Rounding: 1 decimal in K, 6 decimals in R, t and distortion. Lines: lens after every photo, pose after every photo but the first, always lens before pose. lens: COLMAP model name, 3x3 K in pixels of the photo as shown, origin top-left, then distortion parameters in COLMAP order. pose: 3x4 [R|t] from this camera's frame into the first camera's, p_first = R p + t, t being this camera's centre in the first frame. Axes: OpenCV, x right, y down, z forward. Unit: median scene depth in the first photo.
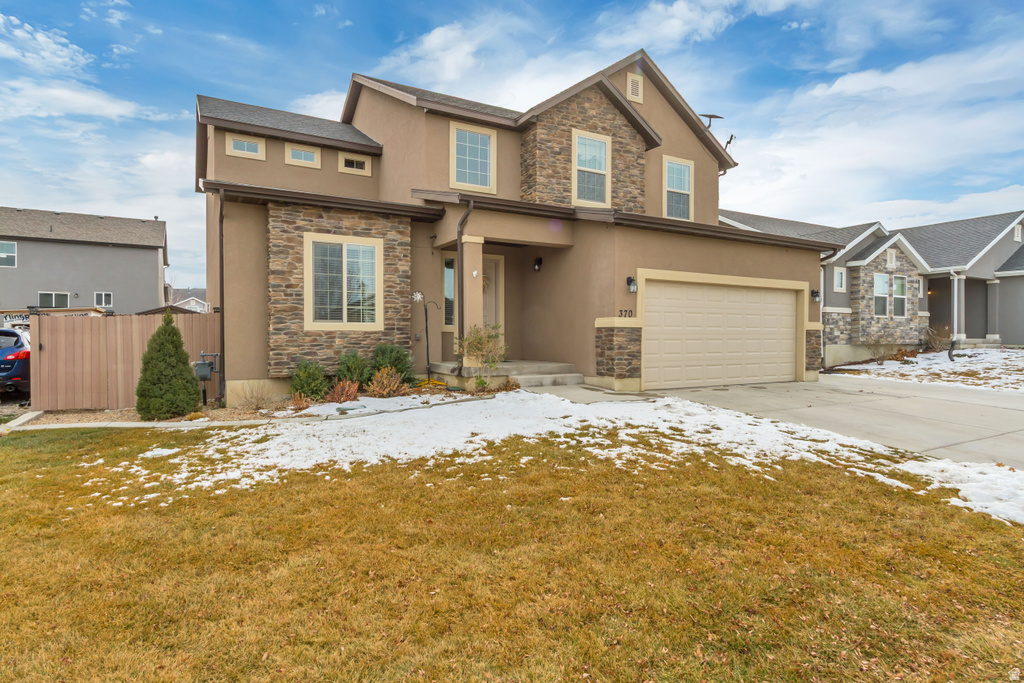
lens RADIAL K [[570.0, 0, 511.4], [0, 570.0, 336.3], [0, 0, 1]] dist [0.001125, -0.000024]
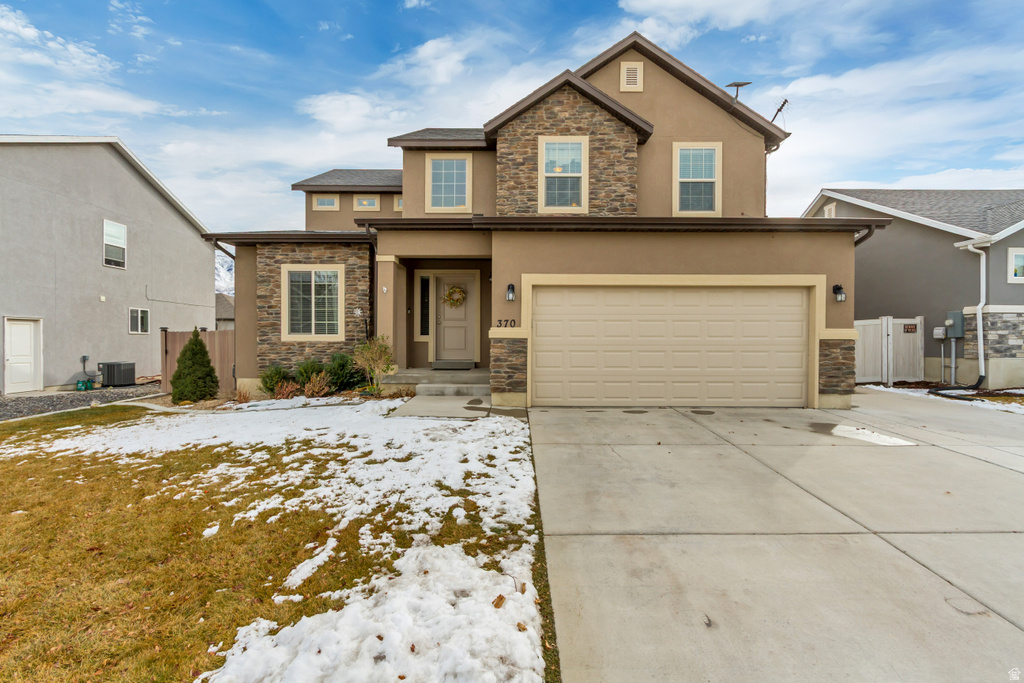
lens RADIAL K [[474.8, 0, 512.0], [0, 474.8, 341.5], [0, 0, 1]] dist [0.003216, 0.000957]
pose [[0.865395, 0.001517, -0.501088, 0.490599], [-0.001080, 0.999999, 0.001162, -0.009077], [0.501089, -0.000464, 0.865396, 0.268053]]
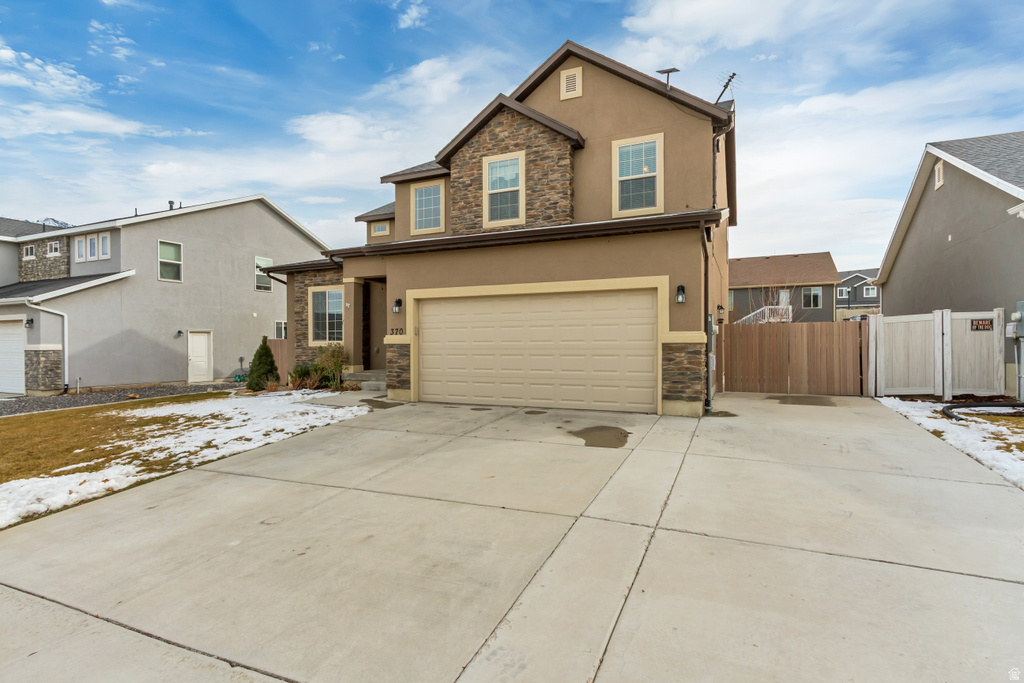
lens RADIAL K [[514.8, 0, 512.0], [0, 514.8, 341.5], [0, 0, 1]] dist [0.002981, 0.000405]
pose [[0.583898, -0.006112, -0.811804, 0.949857], [0.007188, 0.999971, -0.002359, -0.013282], [0.811795, -0.004458, 0.583925, 0.481730]]
